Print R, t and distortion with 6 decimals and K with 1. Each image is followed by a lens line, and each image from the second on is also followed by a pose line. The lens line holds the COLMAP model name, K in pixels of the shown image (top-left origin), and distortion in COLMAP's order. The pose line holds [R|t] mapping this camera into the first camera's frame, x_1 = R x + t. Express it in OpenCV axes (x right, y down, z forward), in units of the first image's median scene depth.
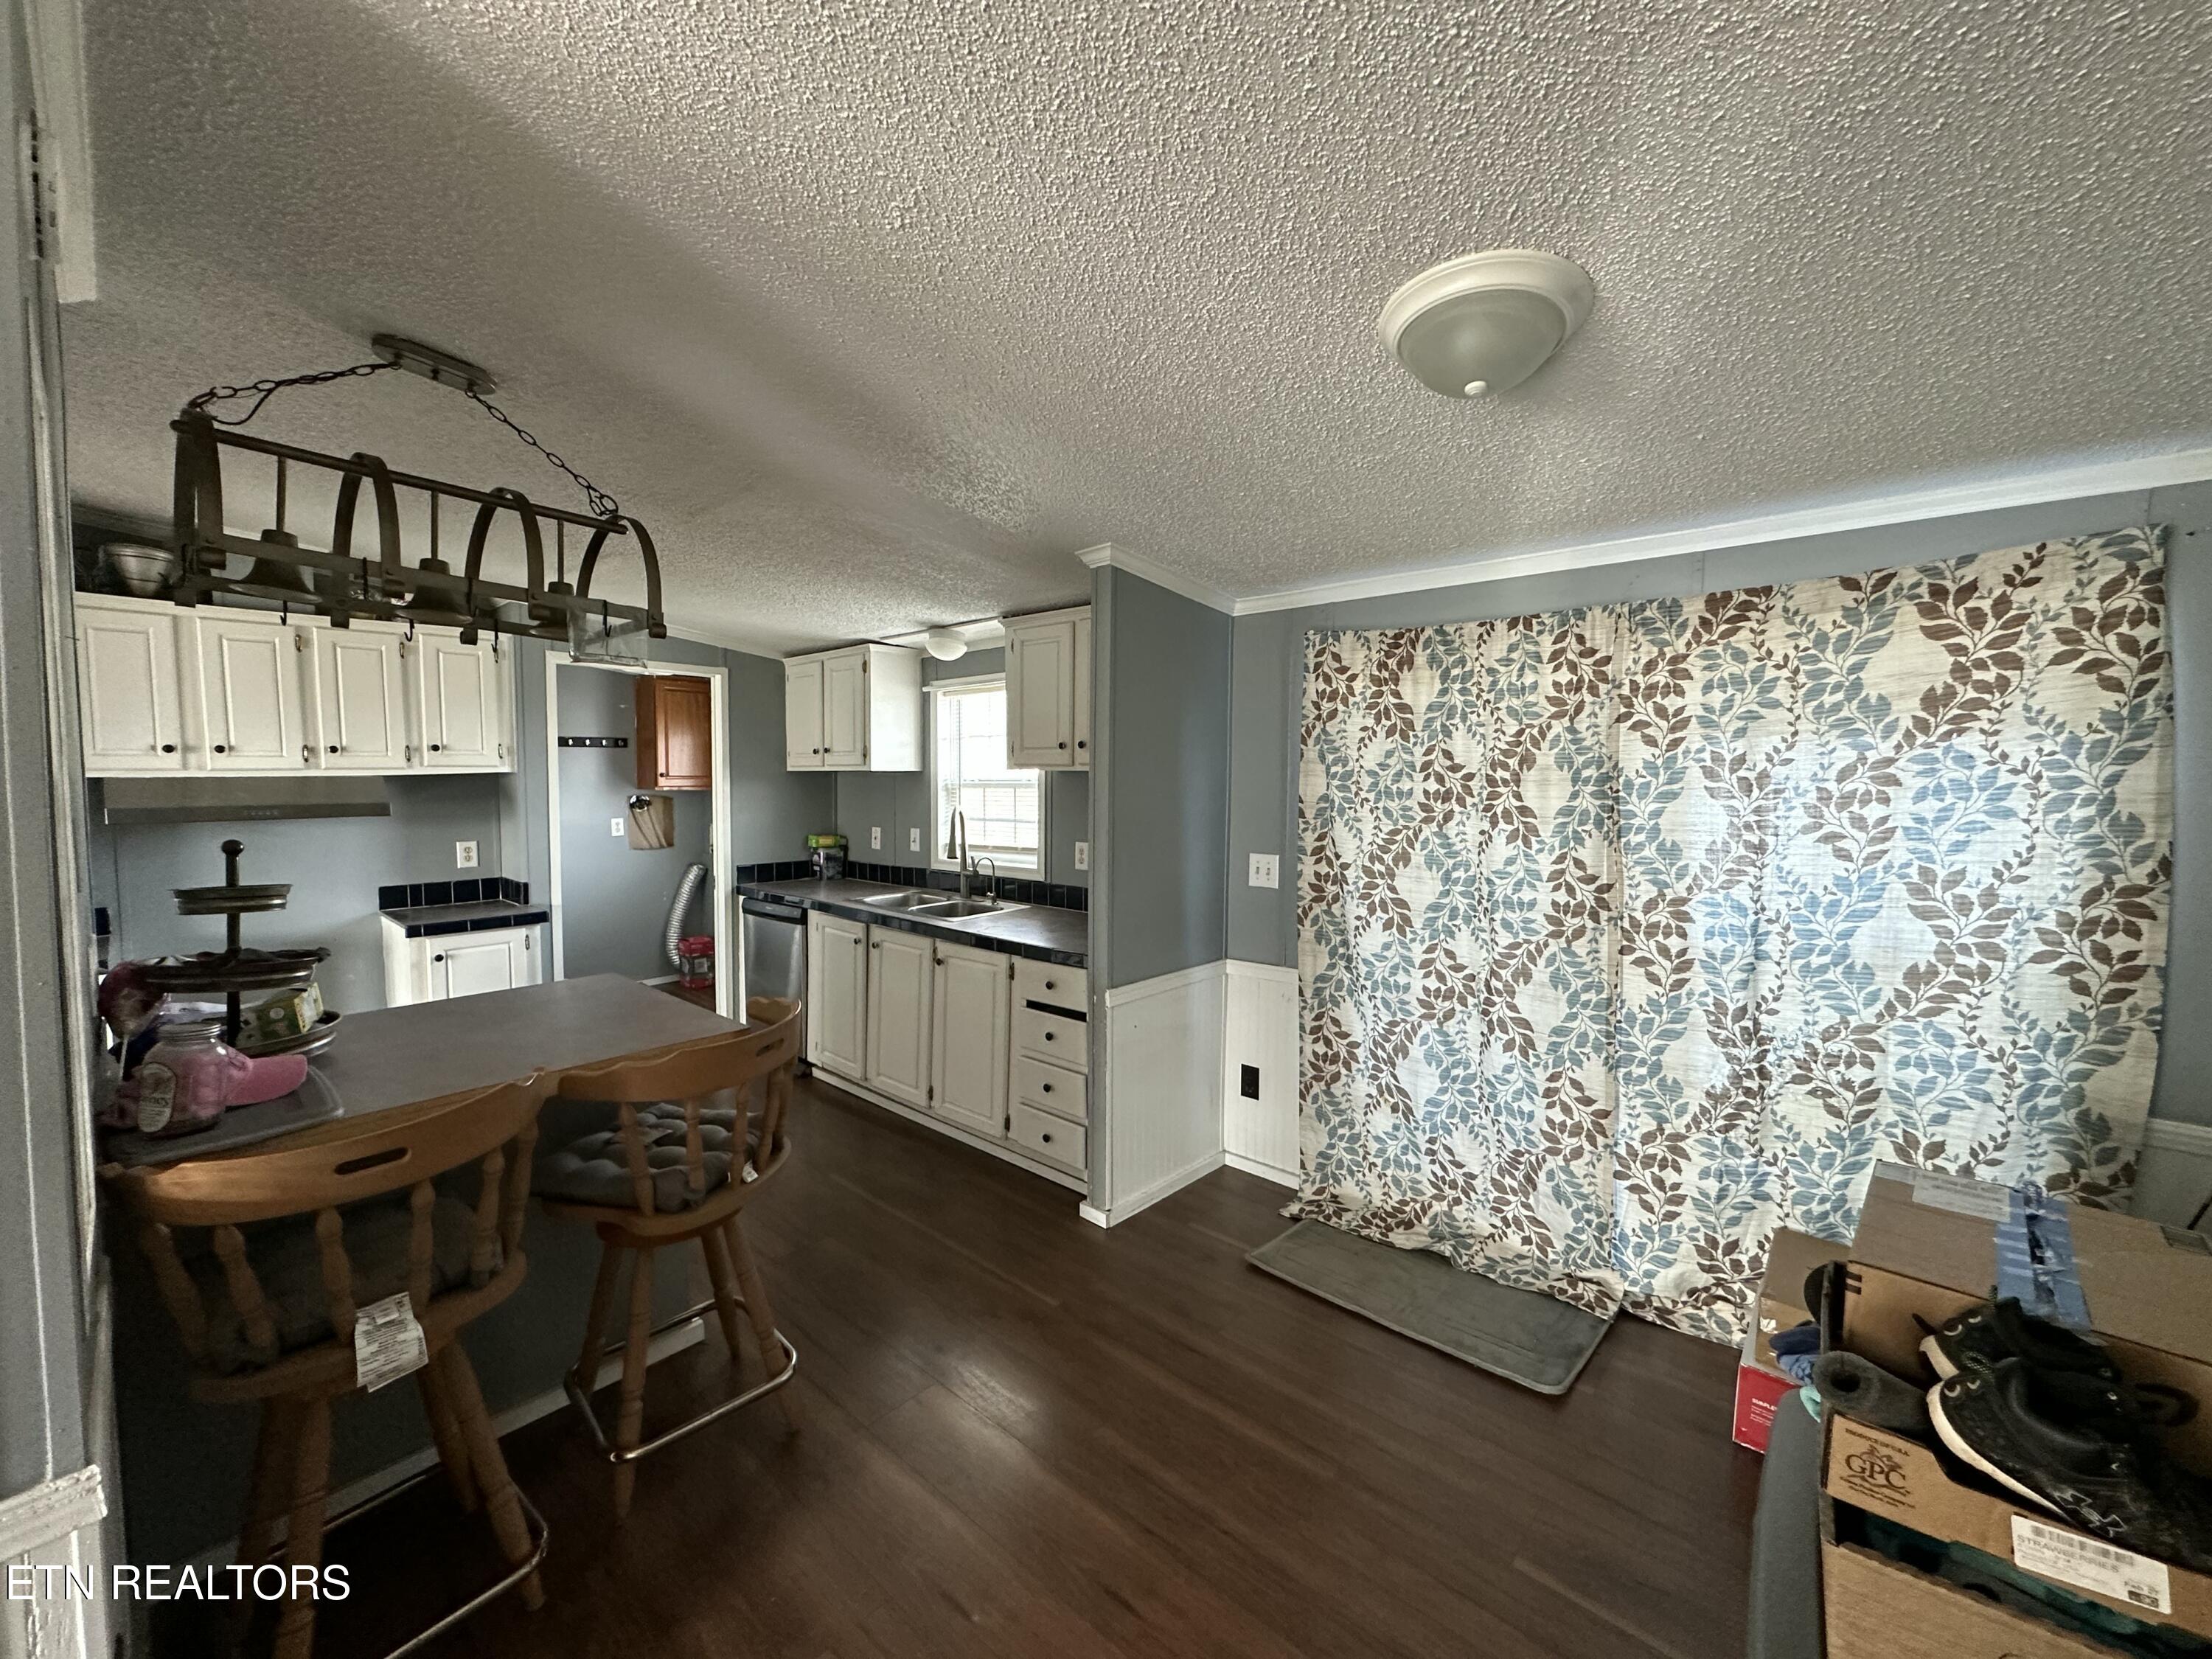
lens RADIAL K [[880.1, 0, 1103.7], [0, 880.1, 827.1], [0, 0, 1]] dist [-0.000292, -0.000220]
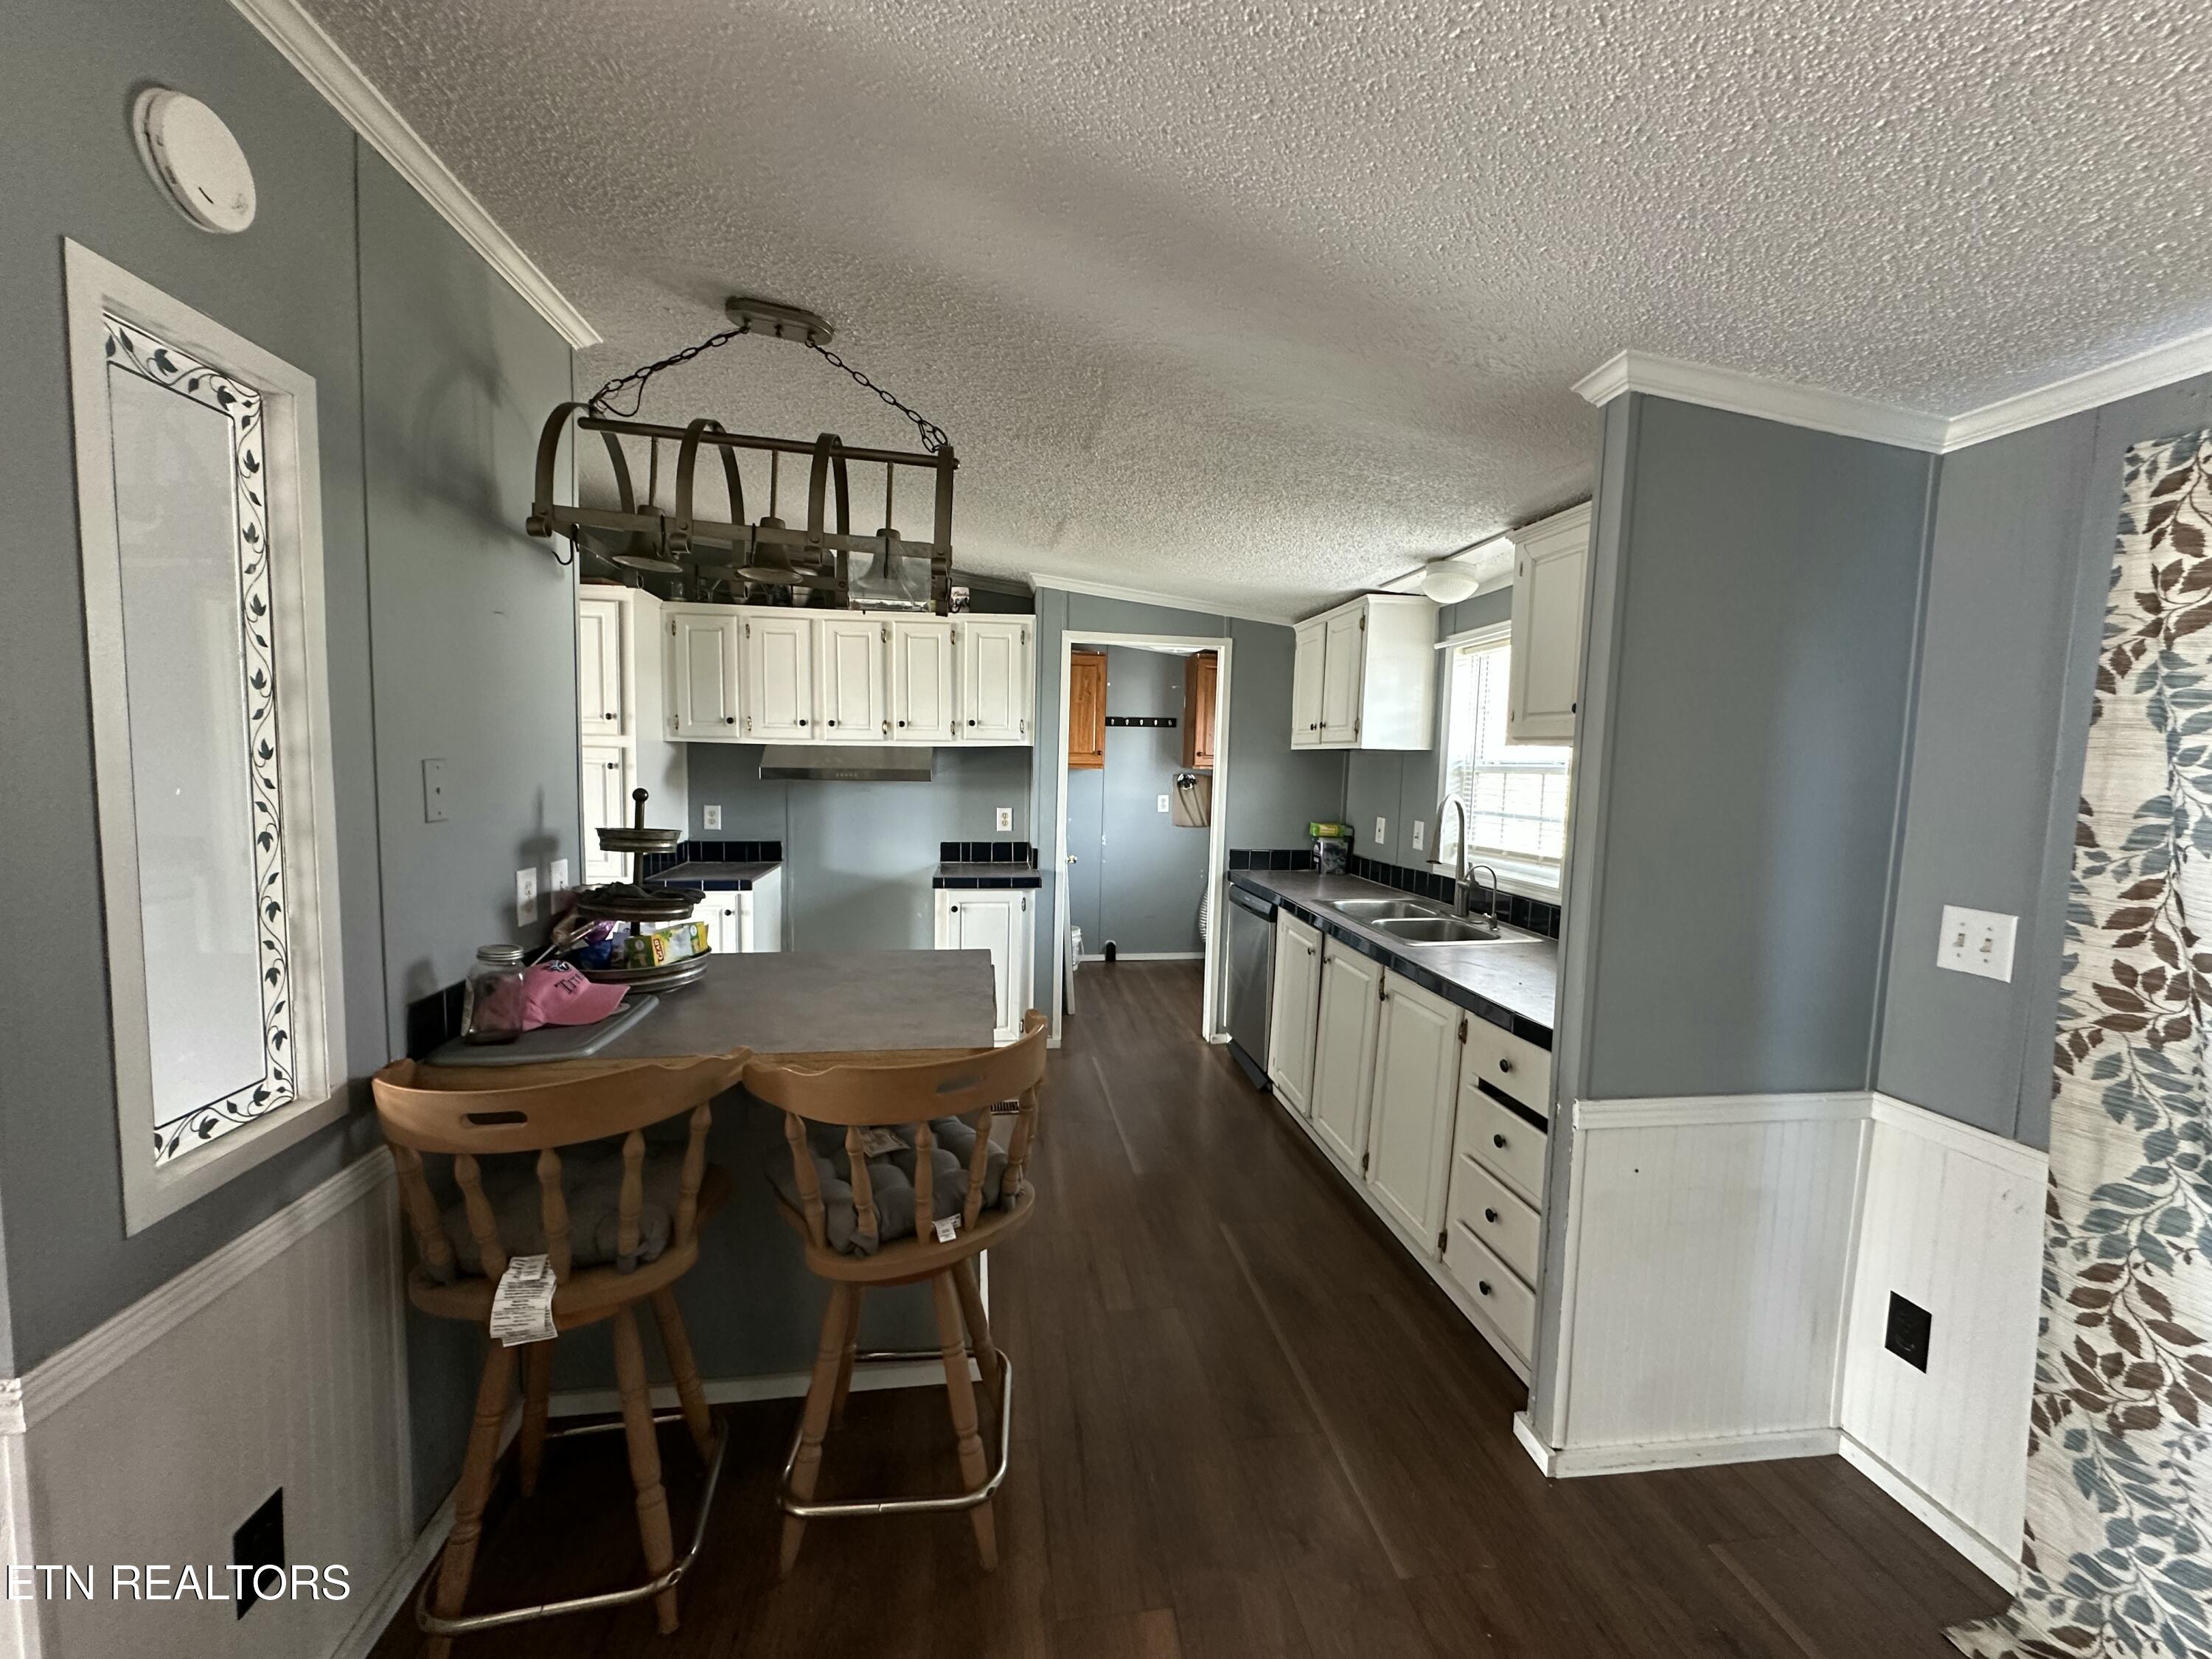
lens RADIAL K [[880.1, 0, 1103.7], [0, 880.1, 827.1], [0, 0, 1]] dist [-0.000292, -0.000220]
pose [[0.766124, 0.066477, -0.639245, 0.115511], [-0.058648, 0.997718, 0.033467, -0.005063], [0.640011, 0.011851, 0.768274, 0.280009]]
